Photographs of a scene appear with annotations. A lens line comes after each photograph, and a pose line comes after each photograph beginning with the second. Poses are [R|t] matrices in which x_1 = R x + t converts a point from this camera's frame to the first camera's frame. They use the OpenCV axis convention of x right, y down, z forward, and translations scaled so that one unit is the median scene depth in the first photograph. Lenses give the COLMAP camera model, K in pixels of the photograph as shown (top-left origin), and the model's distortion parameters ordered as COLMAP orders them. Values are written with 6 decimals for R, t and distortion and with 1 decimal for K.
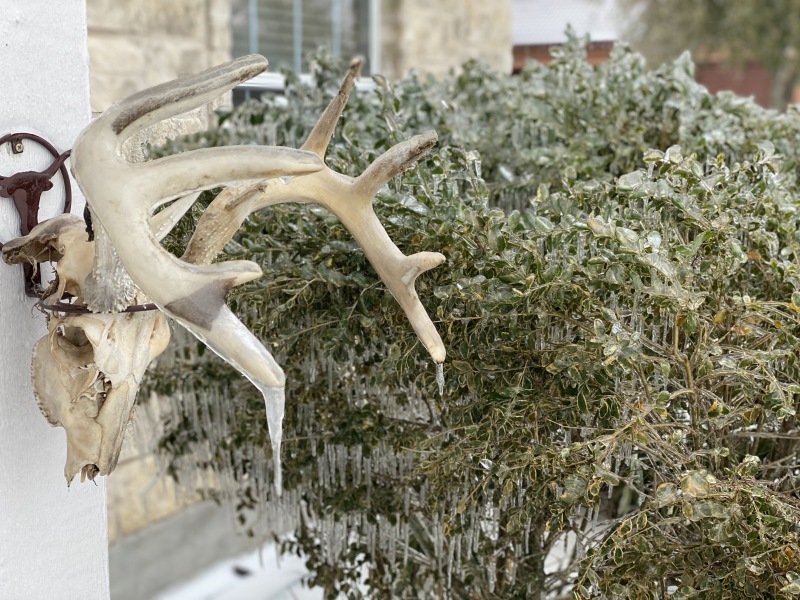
lens RADIAL K [[1201.7, 0, 415.0], [0, 1201.7, 282.8], [0, 0, 1]] dist [0.081932, 0.000000]
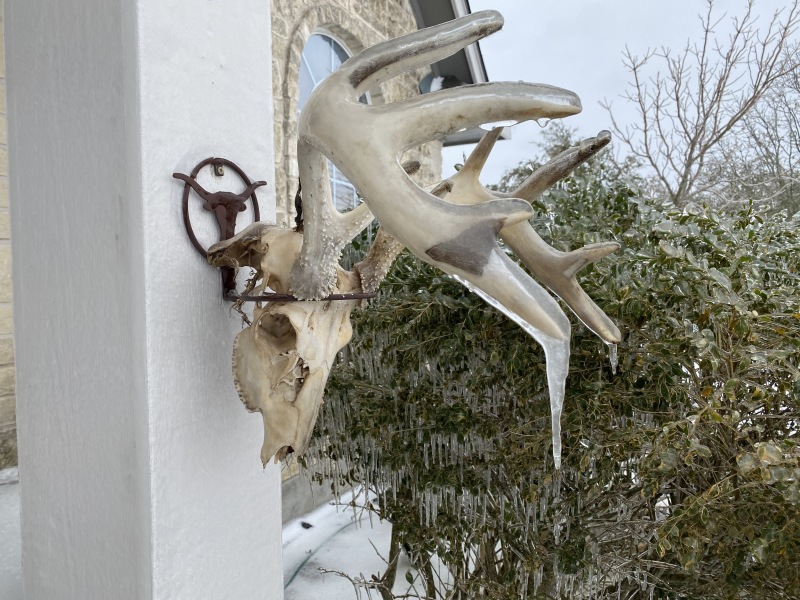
lens RADIAL K [[606.6, 0, 395.3], [0, 606.6, 301.5], [0, 0, 1]] dist [0.039737, -0.055548]
pose [[0.998476, -0.013129, 0.053595, -0.189770], [0.018711, 0.994294, -0.105018, 0.076405], [-0.051911, 0.105861, 0.993025, 0.420013]]
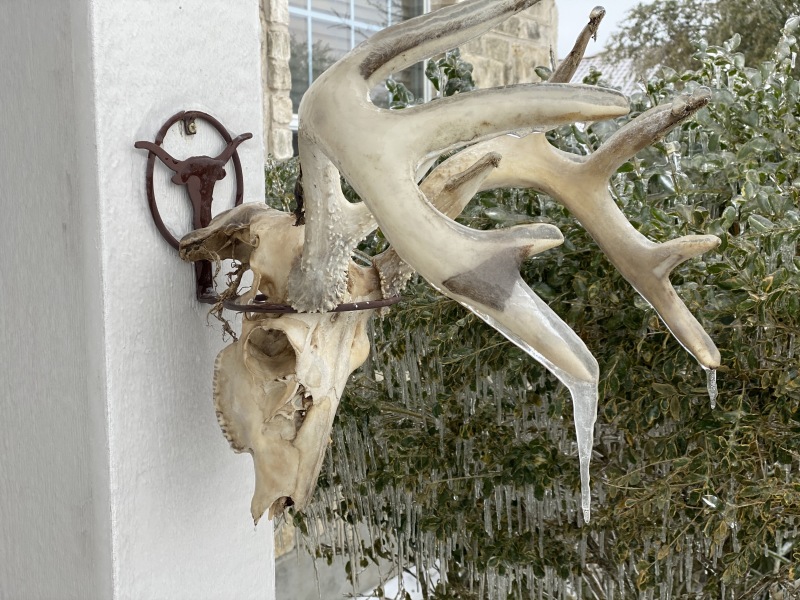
lens RADIAL K [[1201.7, 0, 406.0], [0, 1201.7, 294.1], [0, 0, 1]] dist [0.081932, 0.000000]
pose [[0.999897, -0.013398, -0.005185, -0.169939], [0.013128, 0.998706, -0.049141, 0.049187], [0.005837, 0.049068, 0.998778, 0.152051]]
